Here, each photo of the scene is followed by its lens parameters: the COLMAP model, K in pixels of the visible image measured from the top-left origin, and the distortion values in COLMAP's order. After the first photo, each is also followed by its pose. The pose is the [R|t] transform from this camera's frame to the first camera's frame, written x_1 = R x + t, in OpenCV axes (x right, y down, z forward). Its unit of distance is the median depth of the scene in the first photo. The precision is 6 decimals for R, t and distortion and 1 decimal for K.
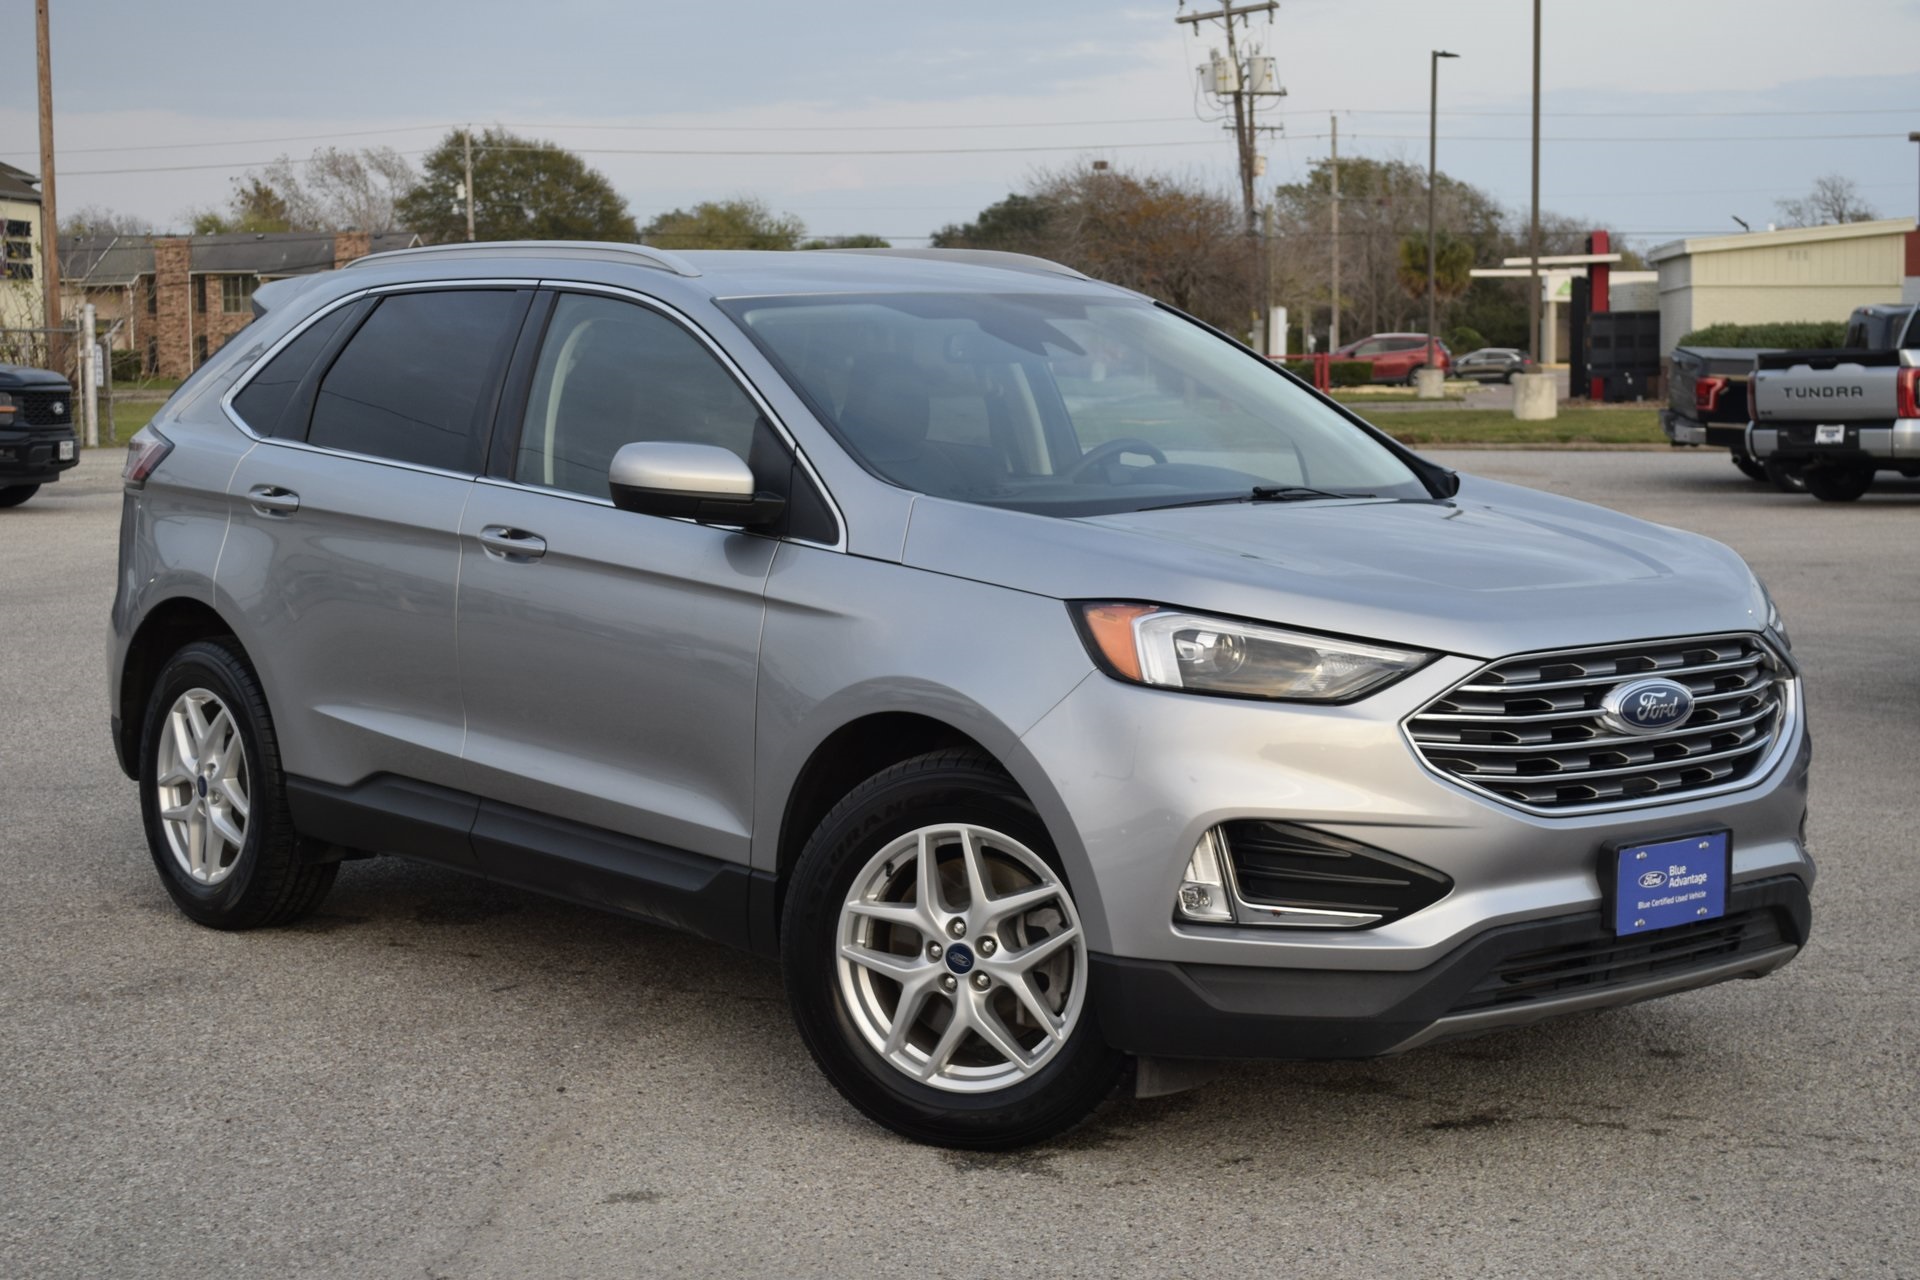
lens RADIAL K [[3229.7, 0, 962.8], [0, 3229.7, 637.3], [0, 0, 1]] dist [-0.102453, 0.000000]
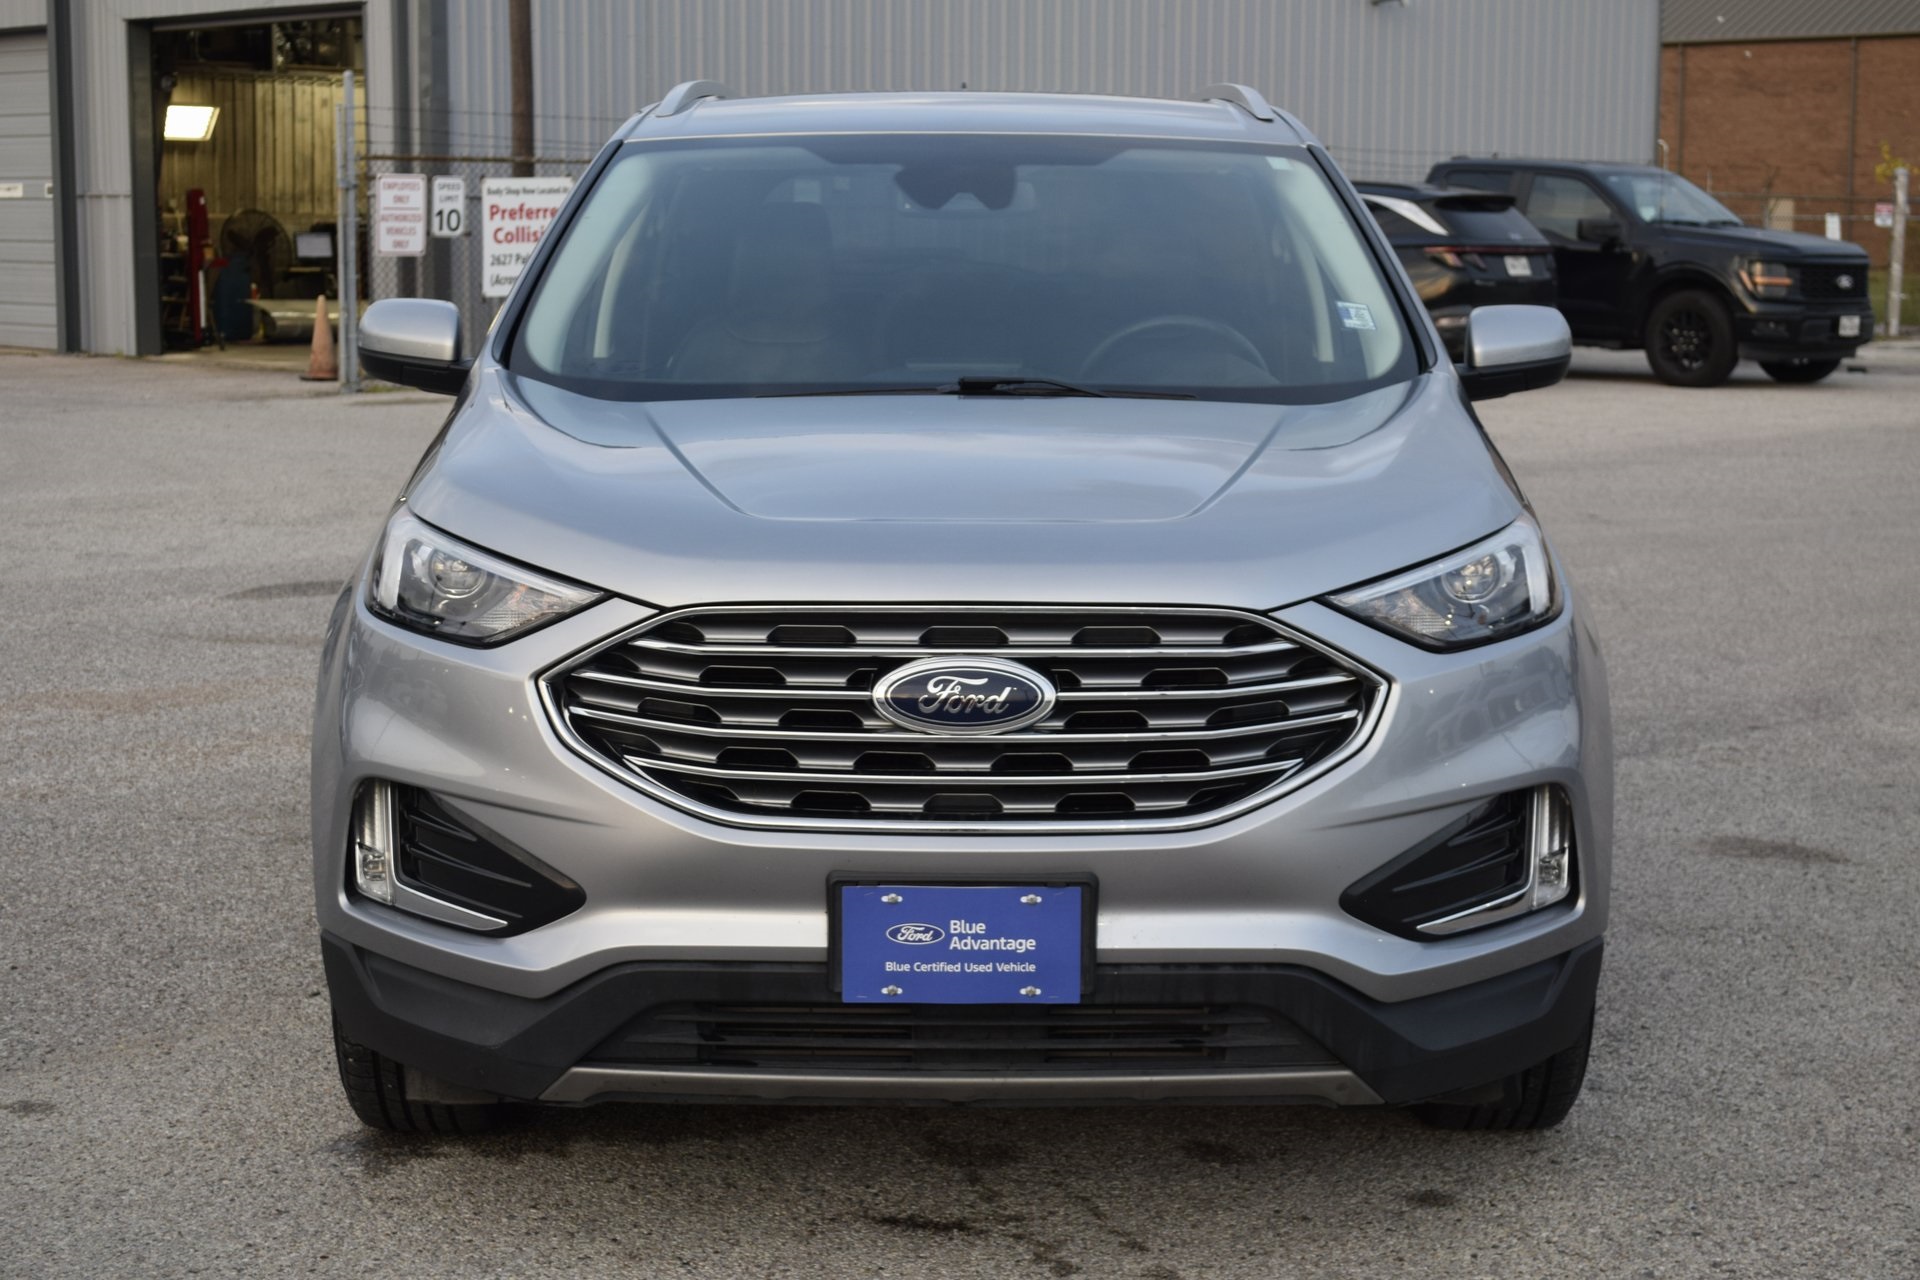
lens RADIAL K [[3229.7, 0, 960.8], [0, 3229.7, 642.9], [0, 0, 1]] dist [-0.102453, 0.000000]
pose [[0.774657, 0.091093, -0.625786, 0.669538], [-0.065988, 0.995812, 0.063270, -0.036171], [0.628929, -0.007718, 0.777424, 0.443726]]
